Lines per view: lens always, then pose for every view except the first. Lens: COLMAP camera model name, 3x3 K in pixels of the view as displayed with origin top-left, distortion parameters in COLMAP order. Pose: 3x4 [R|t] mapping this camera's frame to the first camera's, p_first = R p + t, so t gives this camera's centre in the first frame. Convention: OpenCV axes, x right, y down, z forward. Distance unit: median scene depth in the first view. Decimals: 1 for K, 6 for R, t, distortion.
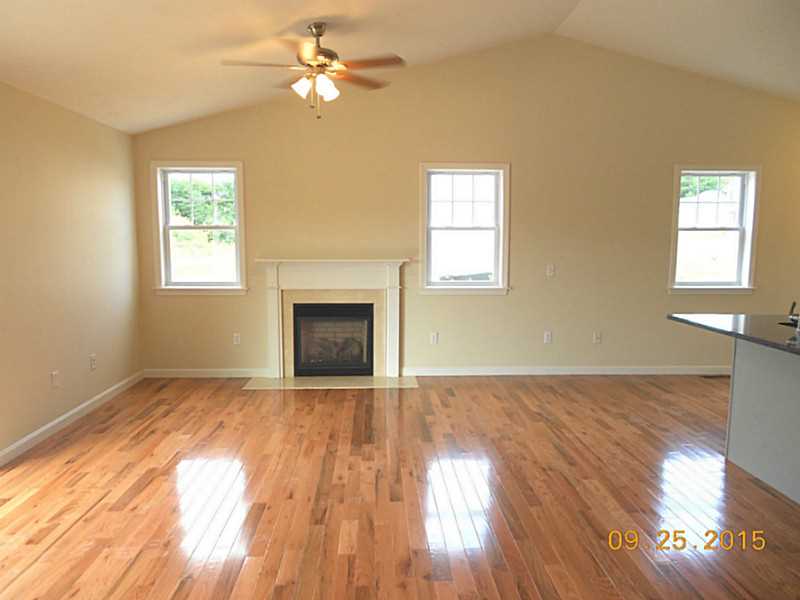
lens RADIAL K [[608.9, 0, 397.5], [0, 608.9, 309.8], [0, 0, 1]] dist [-0.003629, -0.001637]
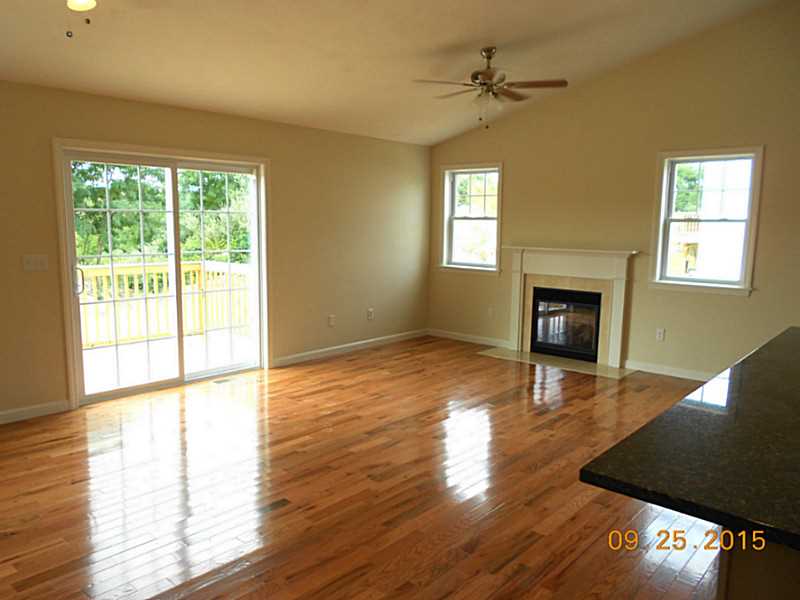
lens RADIAL K [[601.5, 0, 400.0], [0, 601.5, 300.0], [0, 0, 1]] dist [0.000634, 0.001291]
pose [[0.740910, 0.096065, -0.664698, 0.385601], [-0.097634, 0.994610, 0.034917, -0.000785], [0.664469, 0.039026, 0.746296, 0.014055]]
